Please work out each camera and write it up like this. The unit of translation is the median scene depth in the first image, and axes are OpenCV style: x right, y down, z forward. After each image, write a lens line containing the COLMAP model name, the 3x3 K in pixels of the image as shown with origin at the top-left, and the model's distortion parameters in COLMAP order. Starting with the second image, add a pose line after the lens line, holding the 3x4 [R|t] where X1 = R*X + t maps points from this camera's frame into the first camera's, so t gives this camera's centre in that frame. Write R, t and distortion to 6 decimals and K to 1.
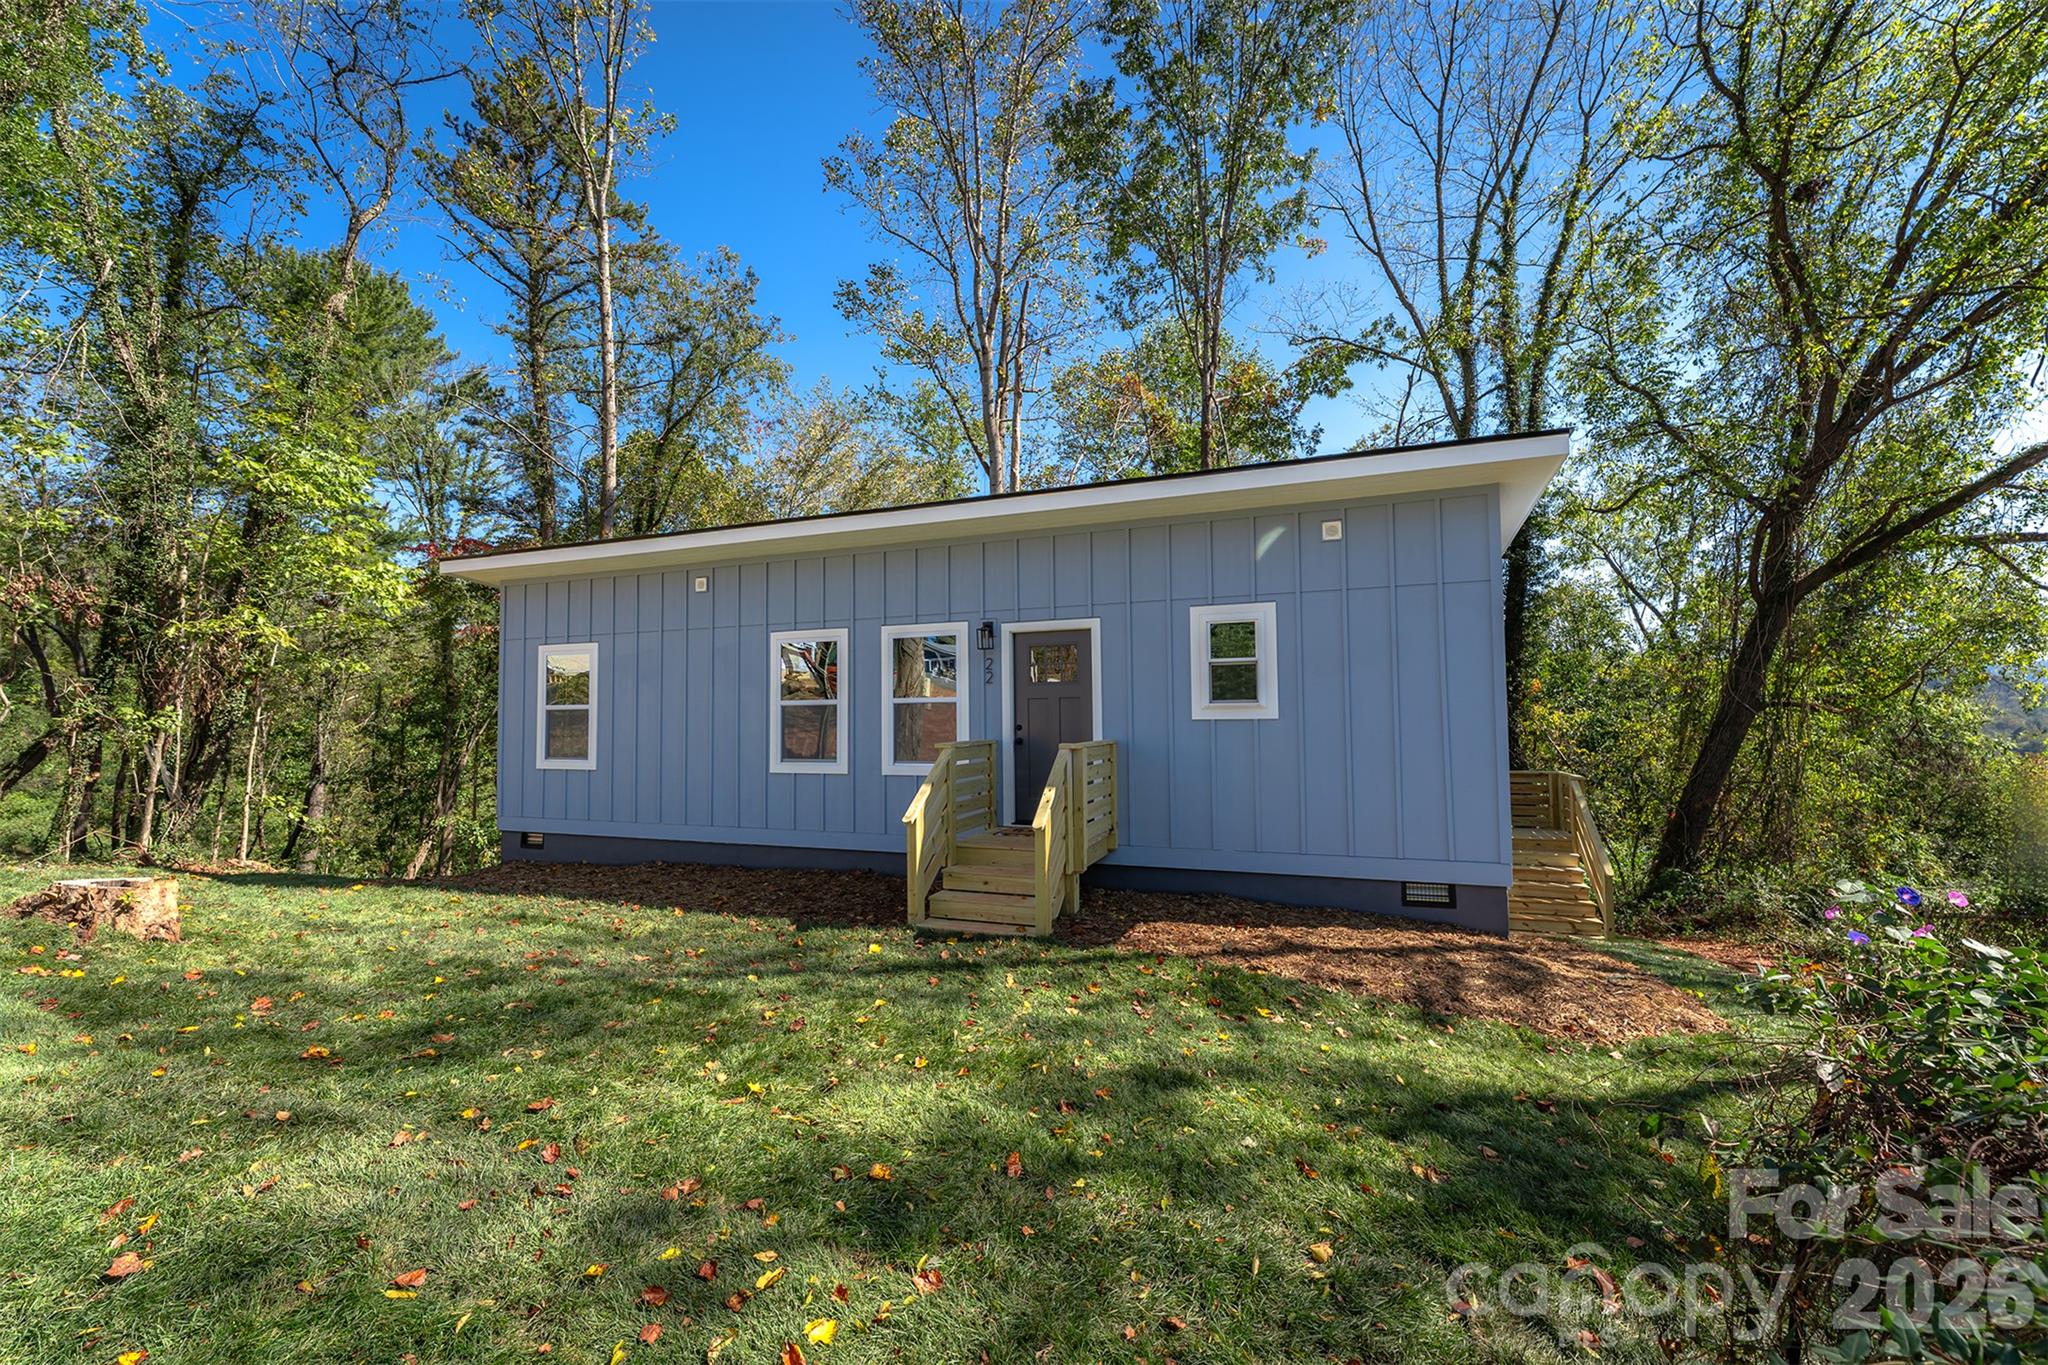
lens RADIAL K [[811.0, 0, 1038.0], [0, 811.0, 670.0], [0, 0, 1]] dist [0.011028, 0.000221]
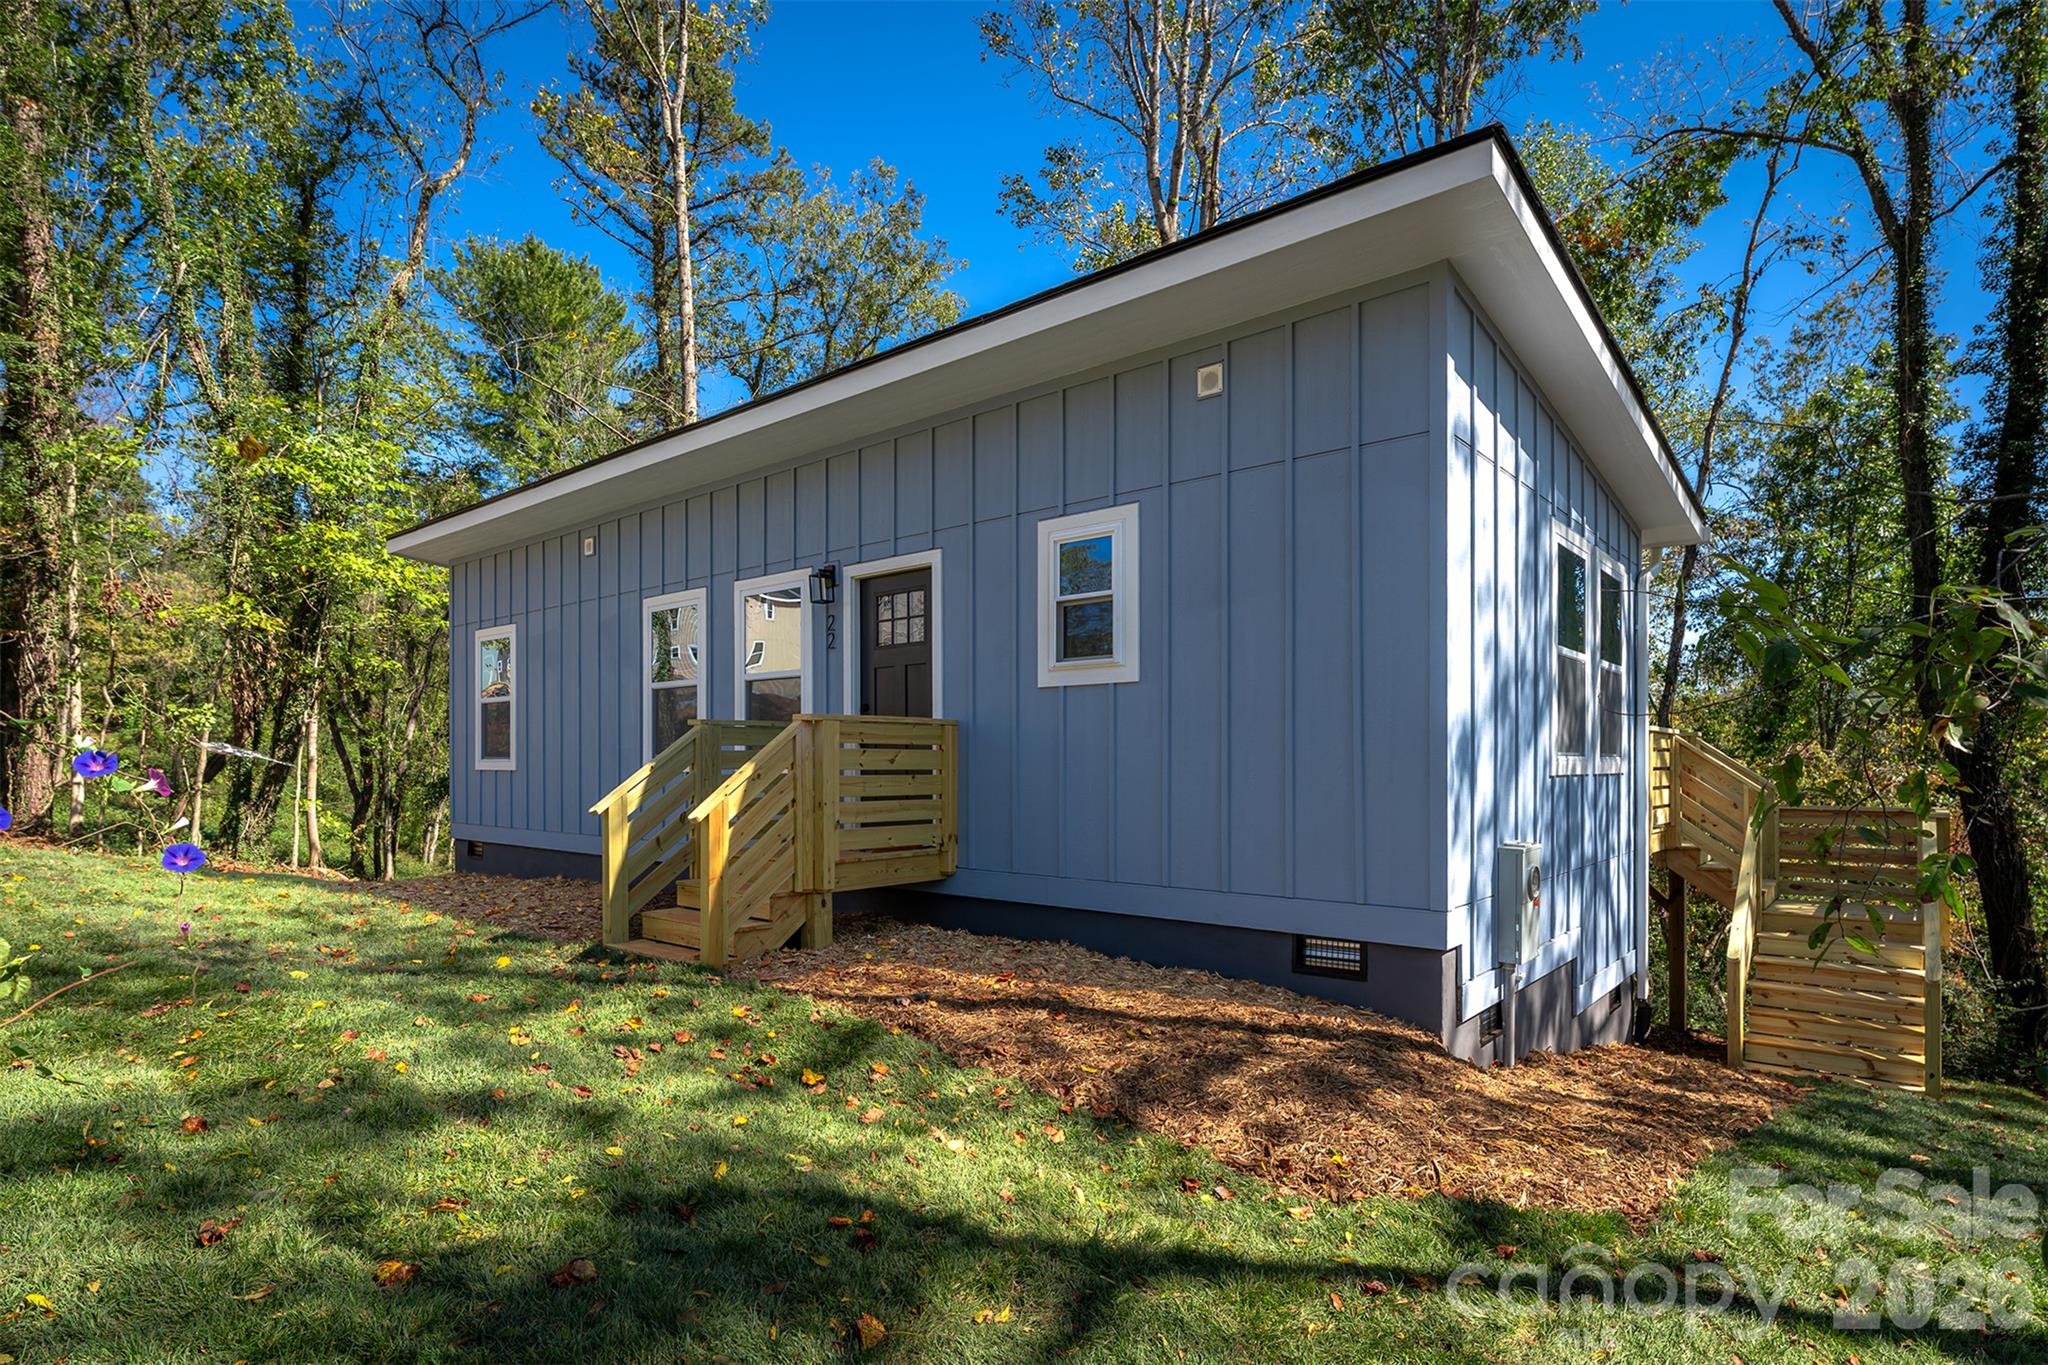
lens RADIAL K [[1066.6, 0, 1069.3], [0, 1066.6, 751.3], [0, 0, 1]] dist [0.006792, -0.000801]
pose [[0.944310, 0.007206, -0.328978, 0.445094], [0.006284, 0.999183, 0.039924, 0.068942], [0.328997, -0.039768, 0.943493, 0.141187]]
